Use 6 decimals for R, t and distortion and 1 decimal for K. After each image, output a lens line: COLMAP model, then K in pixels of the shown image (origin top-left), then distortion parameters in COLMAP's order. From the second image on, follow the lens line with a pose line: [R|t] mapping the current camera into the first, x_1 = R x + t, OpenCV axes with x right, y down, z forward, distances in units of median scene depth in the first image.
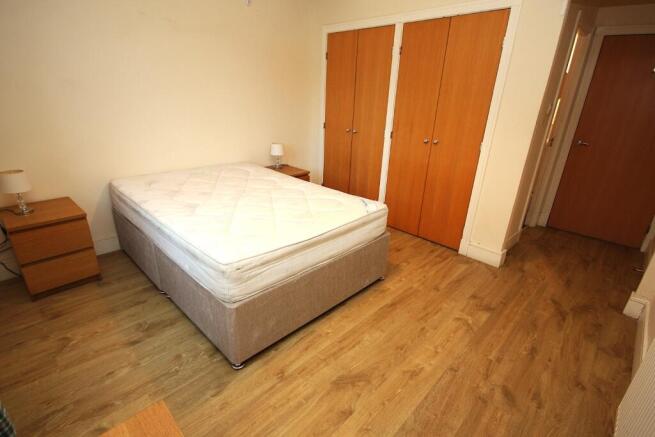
lens RADIAL K [[313.3, 0, 329.1], [0, 313.3, 219.0], [0, 0, 1]] dist [0.000695, 0.000610]
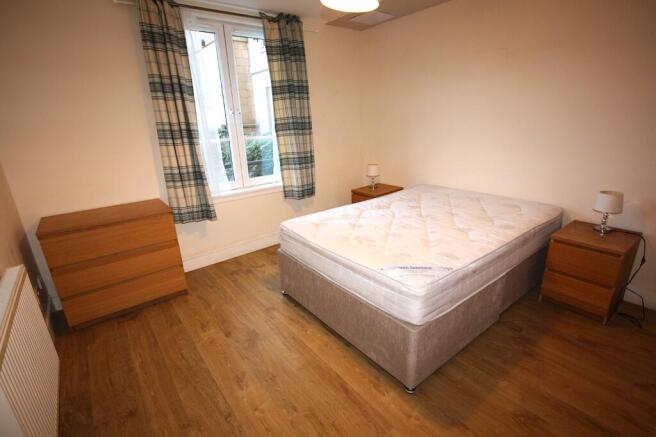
lens RADIAL K [[313.7, 0, 330.3], [0, 313.7, 220.1], [0, 0, 1]] dist [0.000695, 0.000610]
pose [[-0.123460, 0.284359, -0.950735, 1.050334], [-0.332649, 0.890774, 0.309622, -0.411504], [0.934934, 0.354487, -0.015383, 1.064961]]
